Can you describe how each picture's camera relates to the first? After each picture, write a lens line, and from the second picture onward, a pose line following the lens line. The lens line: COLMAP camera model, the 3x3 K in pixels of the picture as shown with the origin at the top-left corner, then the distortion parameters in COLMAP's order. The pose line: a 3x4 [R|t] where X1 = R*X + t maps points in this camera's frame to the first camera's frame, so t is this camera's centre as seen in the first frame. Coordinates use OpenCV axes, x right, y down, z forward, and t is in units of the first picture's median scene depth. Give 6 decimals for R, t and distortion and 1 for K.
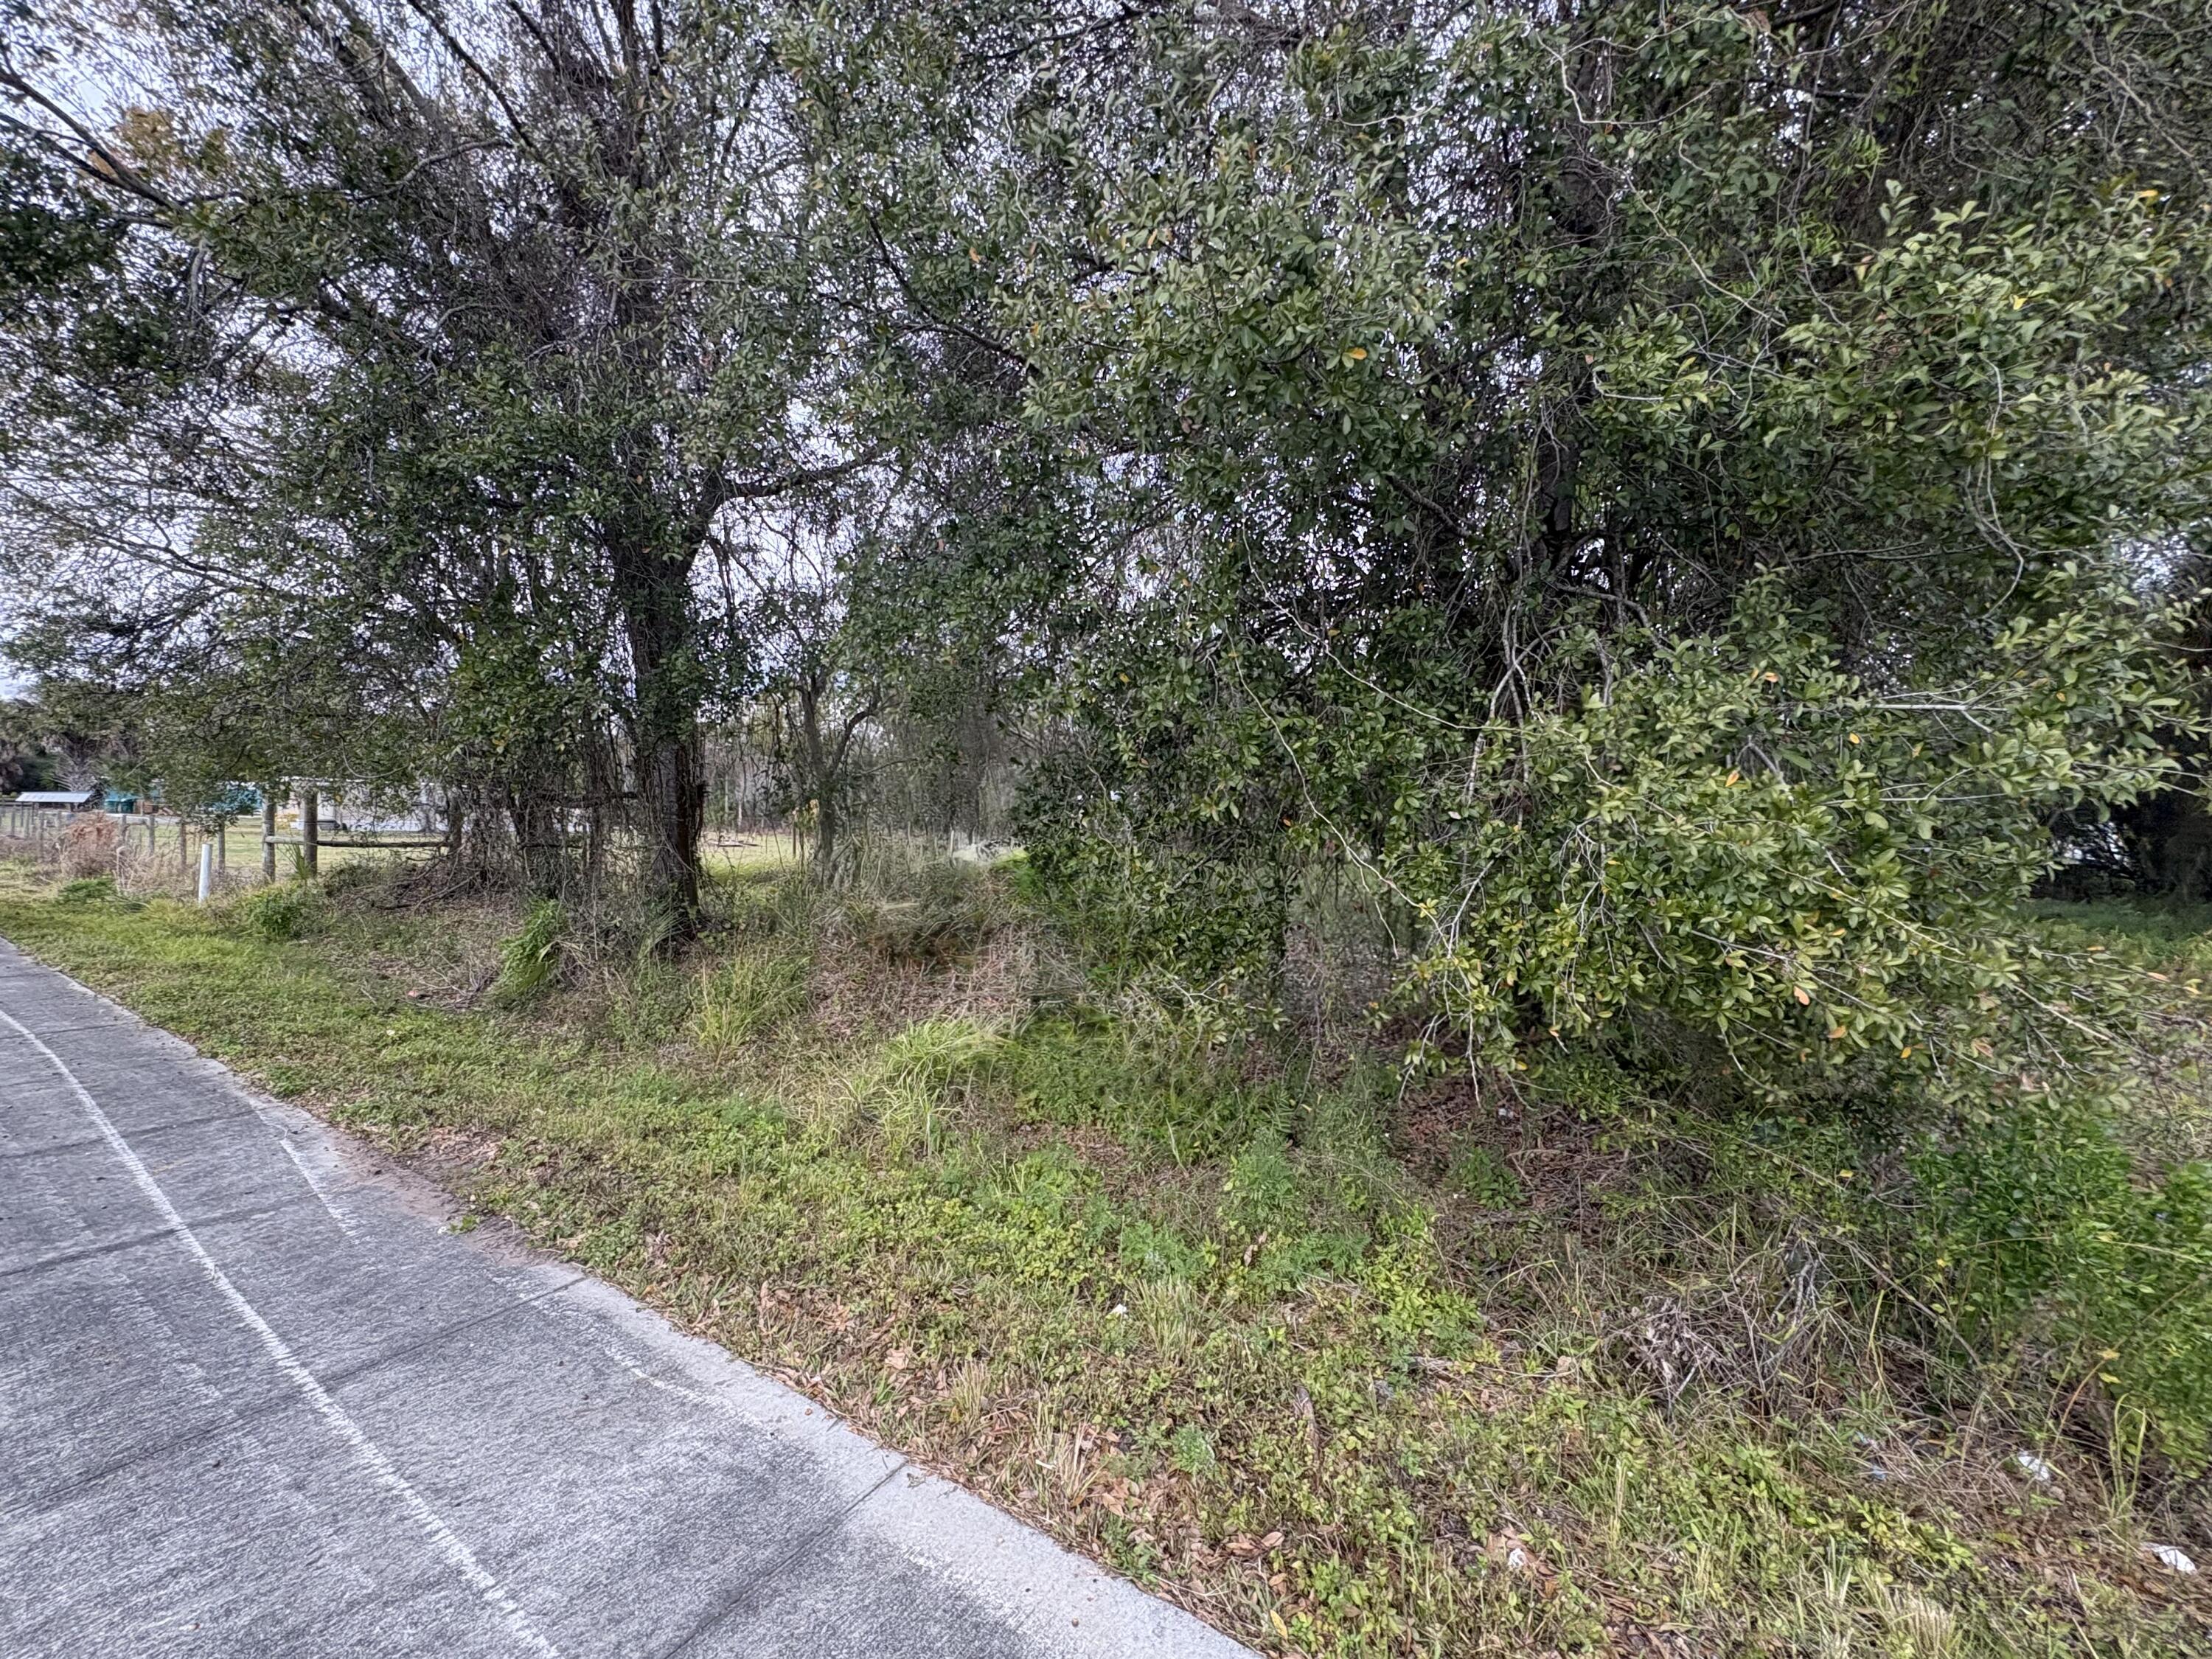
lens RADIAL K [[884.4, 0, 1099.8], [0, 884.4, 829.3], [0, 0, 1]] dist [0.001854, 0.000287]
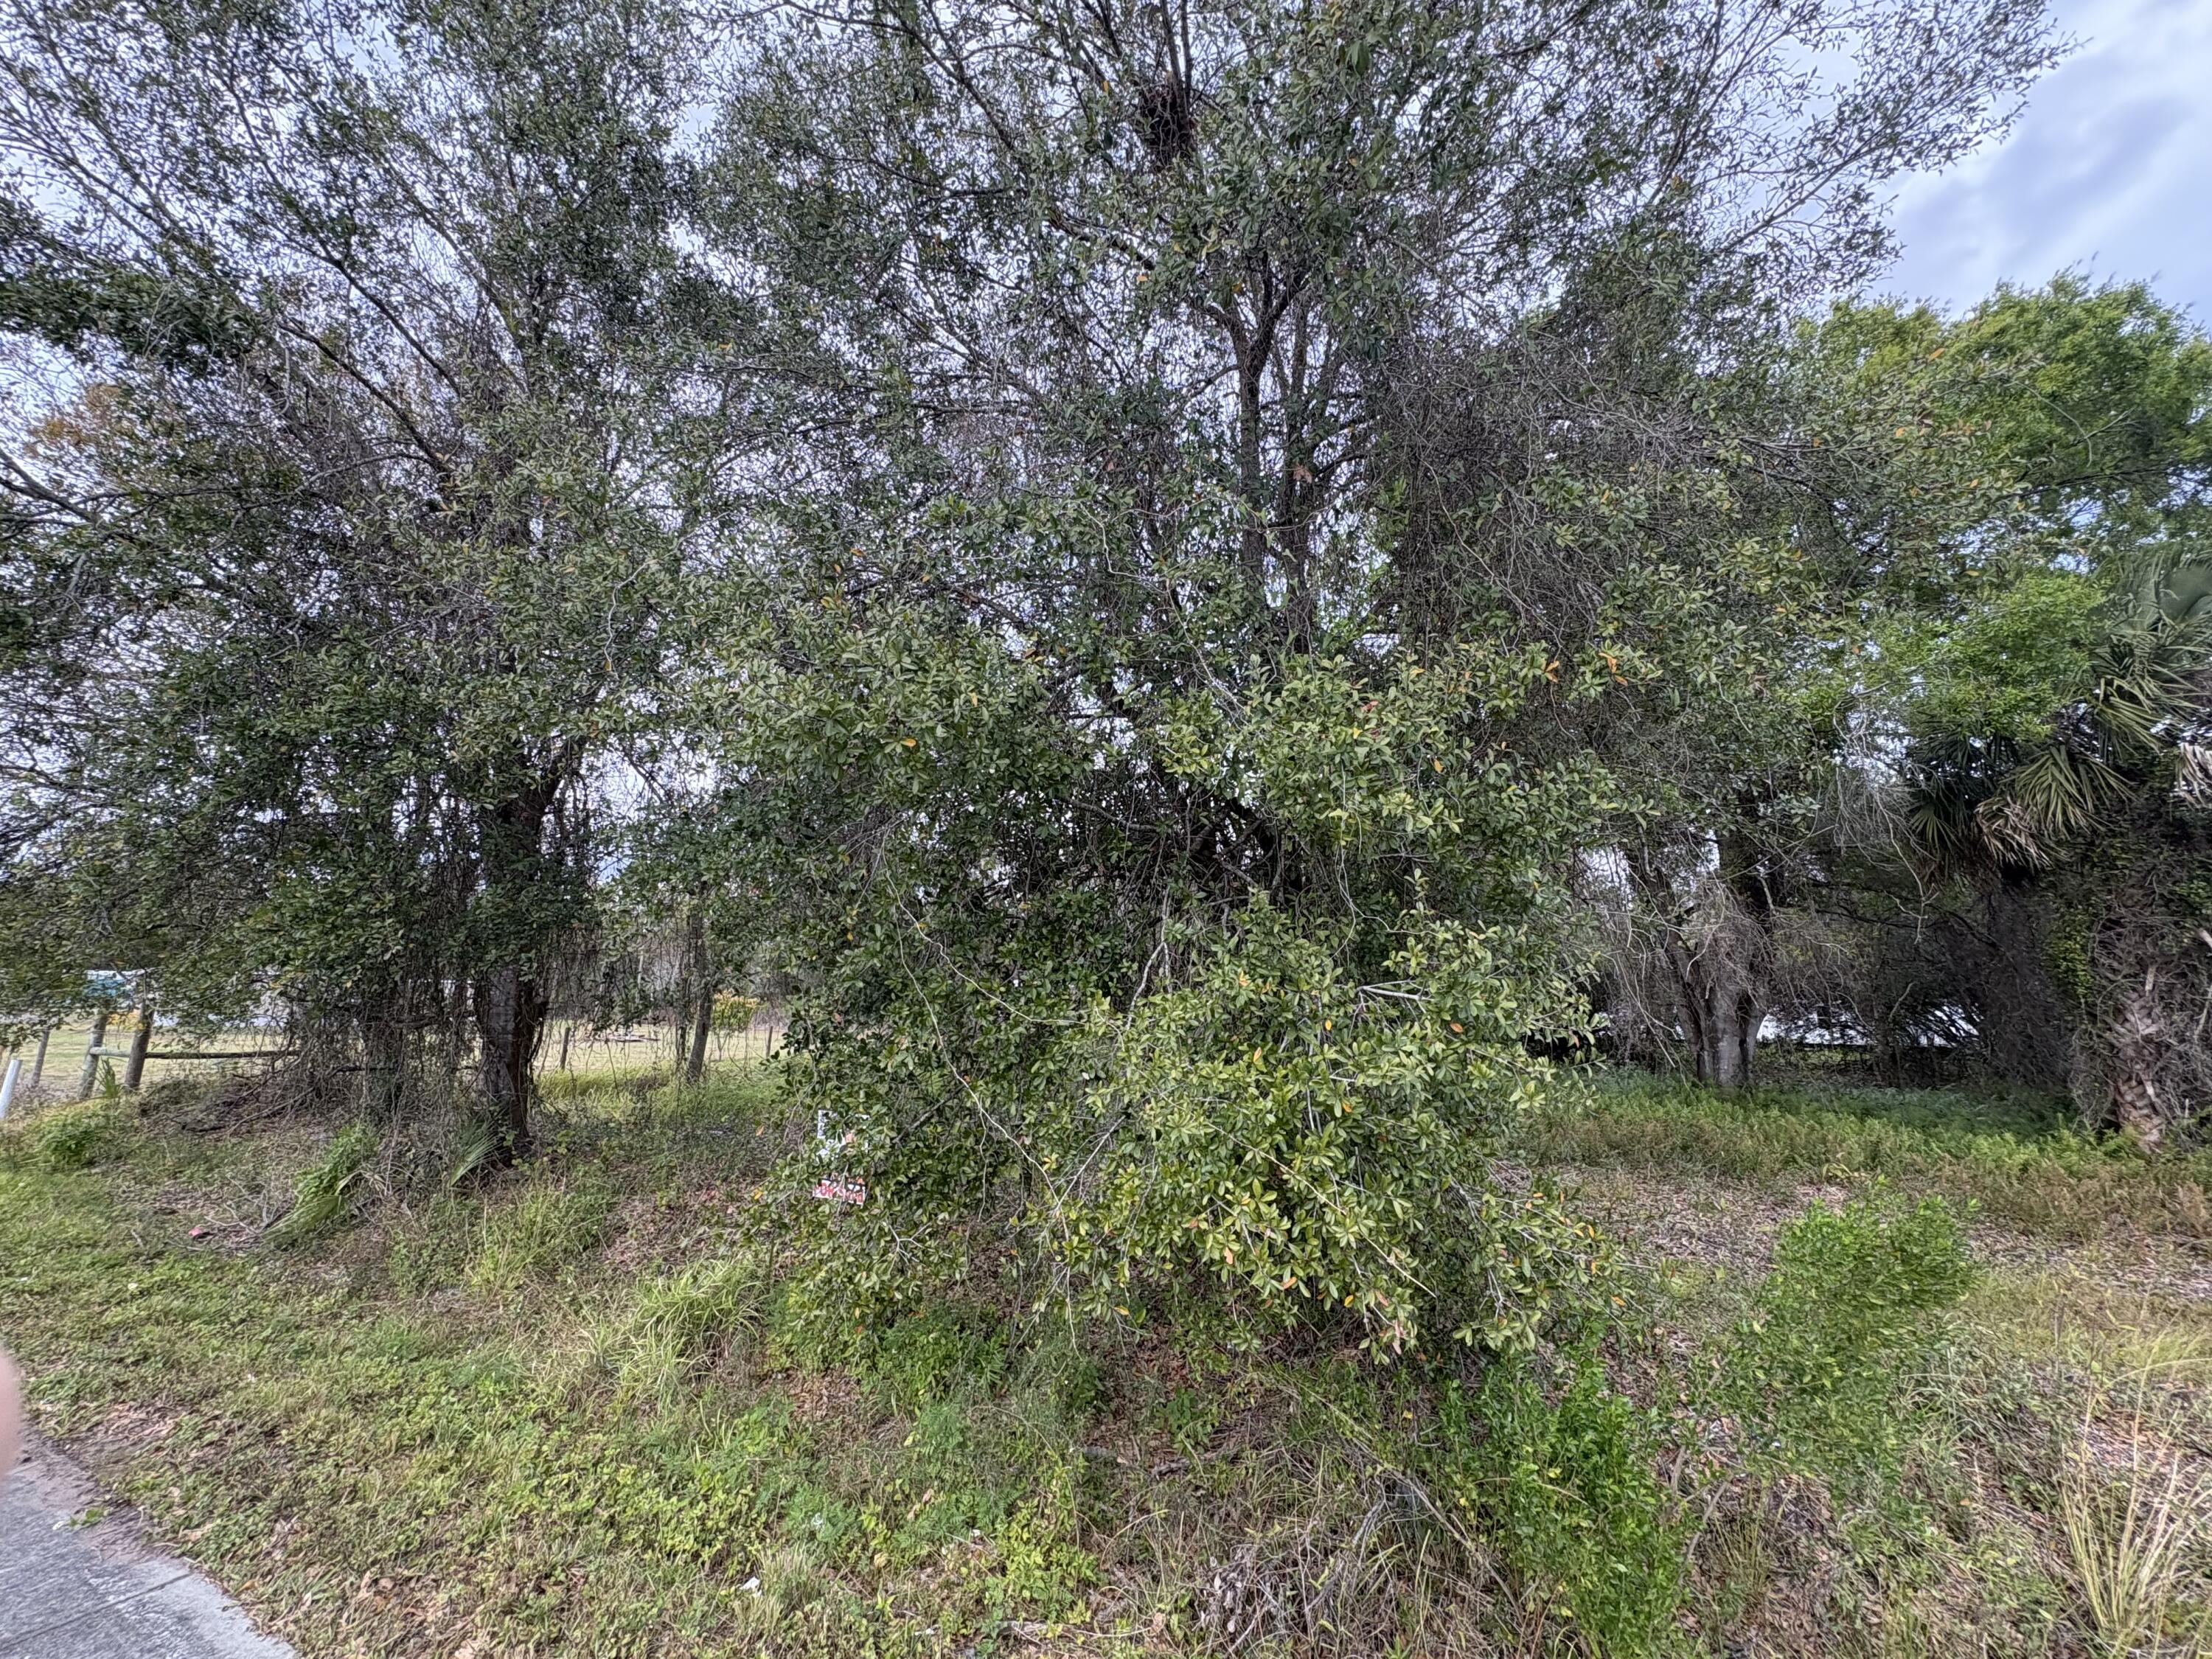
lens RADIAL K [[884.4, 0, 1098.1], [0, 884.4, 826.3], [0, 0, 1]] dist [0.001854, 0.000287]
pose [[0.997921, 0.006008, 0.064166, 0.133781], [0.007331, 0.978601, -0.205635, -0.039377], [-0.064028, 0.205678, 0.976523, -0.080913]]
